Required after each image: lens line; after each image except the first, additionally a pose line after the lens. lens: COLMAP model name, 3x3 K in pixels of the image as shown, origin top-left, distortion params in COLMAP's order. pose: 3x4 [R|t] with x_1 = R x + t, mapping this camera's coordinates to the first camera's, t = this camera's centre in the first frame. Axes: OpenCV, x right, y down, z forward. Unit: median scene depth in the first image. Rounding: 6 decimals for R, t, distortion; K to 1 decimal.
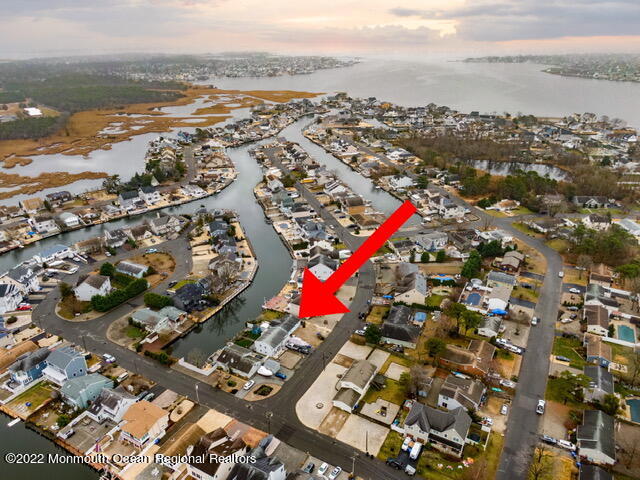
lens RADIAL K [[447.3, 0, 320.0], [0, 447.3, 240.0], [0, 0, 1]] dist [0.060824, -0.147663]
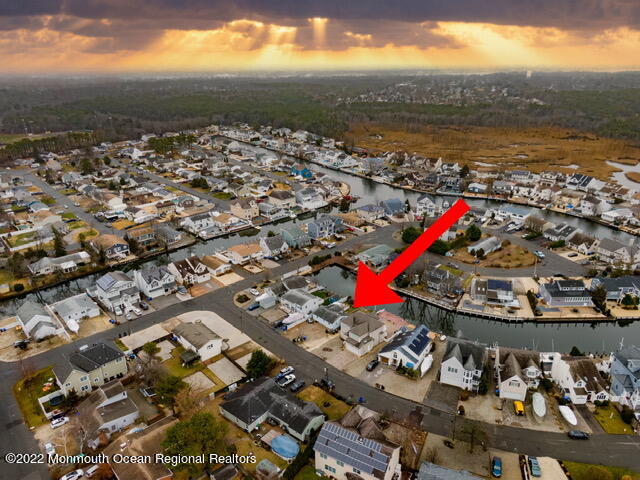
lens RADIAL K [[450.5, 0, 320.0], [0, 450.5, 240.0], [0, 0, 1]] dist [-0.001173, -0.007742]
pose [[-0.309714, 0.356563, -0.881442, 0.453857], [-0.375286, 0.805920, 0.457878, -0.221118], [0.873635, 0.472604, -0.115792, 0.747768]]
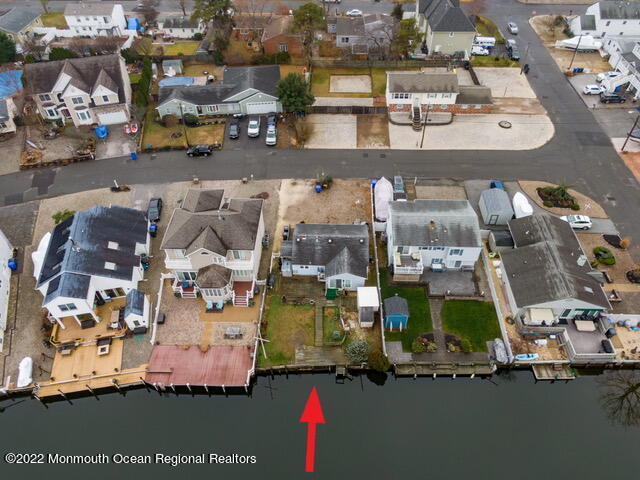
lens RADIAL K [[450.5, 0, 320.0], [0, 450.5, 240.0], [0, 0, 1]] dist [-0.001173, -0.007742]
pose [[-0.452287, -0.639642, 0.621526, -0.196760], [0.378818, 0.493116, 0.783156, -0.050871], [-0.807424, 0.589657, 0.019278, 0.735498]]
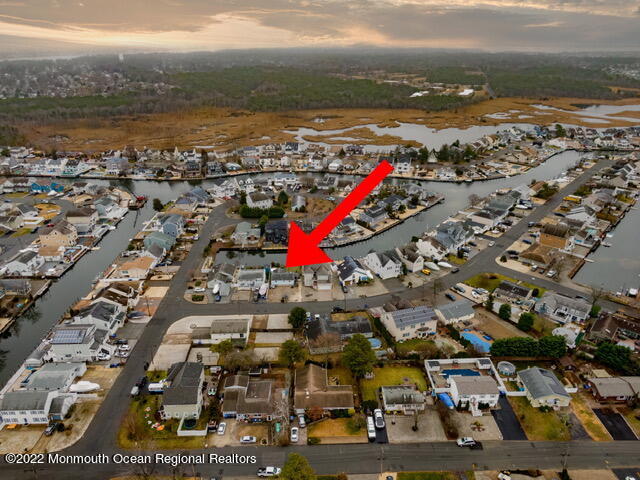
lens RADIAL K [[450.5, 0, 320.0], [0, 450.5, 240.0], [0, 0, 1]] dist [-0.001173, -0.007742]
pose [[0.504972, 0.355564, -0.786497, 0.570342], [-0.350618, 0.917143, 0.189512, -0.091514], [0.788715, 0.180062, 0.587799, 0.317480]]
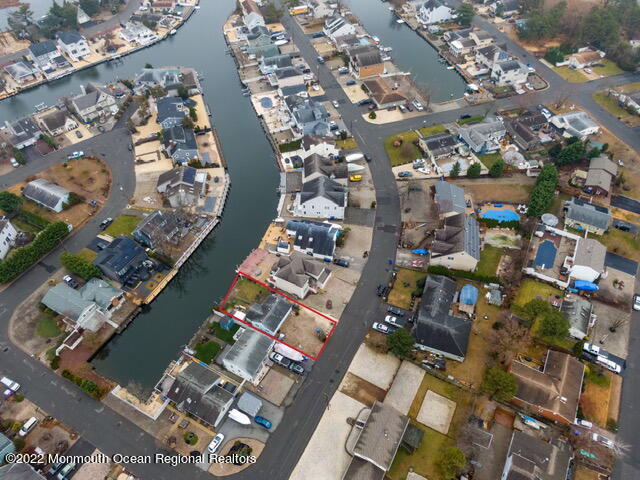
lens RADIAL K [[450.5, 0, 320.0], [0, 450.5, 240.0], [0, 0, 1]] dist [-0.001173, -0.007742]
pose [[0.999939, -0.010973, -0.001152, 0.000606], [0.010474, 0.911342, 0.411518, -0.140703], [-0.003466, -0.411505, 0.911401, 0.317194]]
